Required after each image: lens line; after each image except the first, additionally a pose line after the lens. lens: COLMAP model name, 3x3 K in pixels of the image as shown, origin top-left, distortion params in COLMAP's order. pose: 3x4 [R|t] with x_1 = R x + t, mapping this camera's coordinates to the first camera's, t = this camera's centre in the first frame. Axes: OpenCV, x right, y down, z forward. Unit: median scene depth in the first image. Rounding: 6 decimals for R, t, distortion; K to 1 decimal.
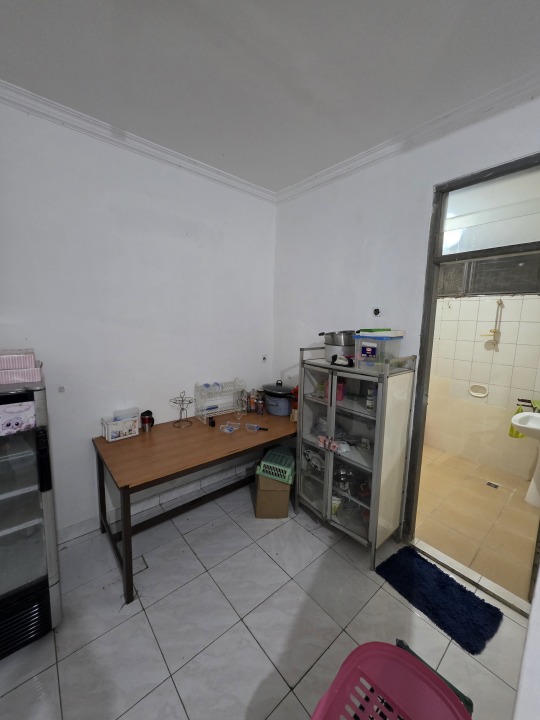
lens RADIAL K [[288.0, 0, 269.8], [0, 288.0, 359.6], [0, 0, 1]] dist [0.002061, -0.000037]
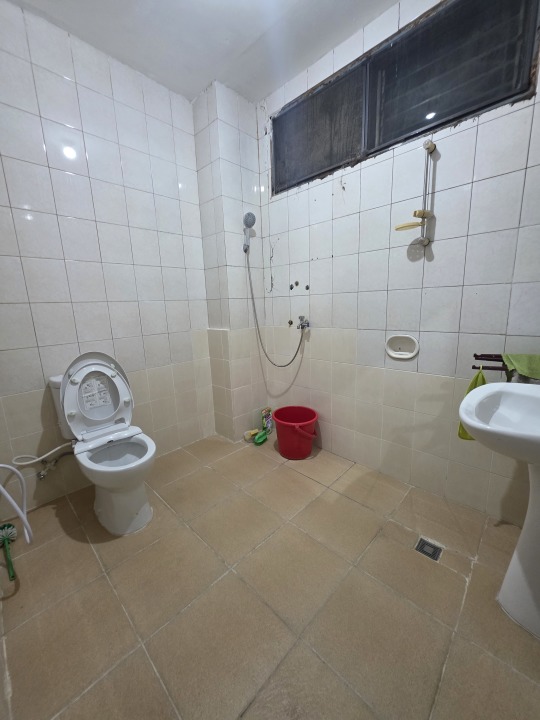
lens RADIAL K [[288.0, 0, 270.5], [0, 288.0, 359.6], [0, 0, 1]] dist [0.002061, -0.000037]
pose [[0.993079, -0.077991, 0.087813, 0.476177], [0.073325, 0.995781, 0.055165, 0.090155], [-0.091745, -0.048345, 0.994608, 0.548425]]
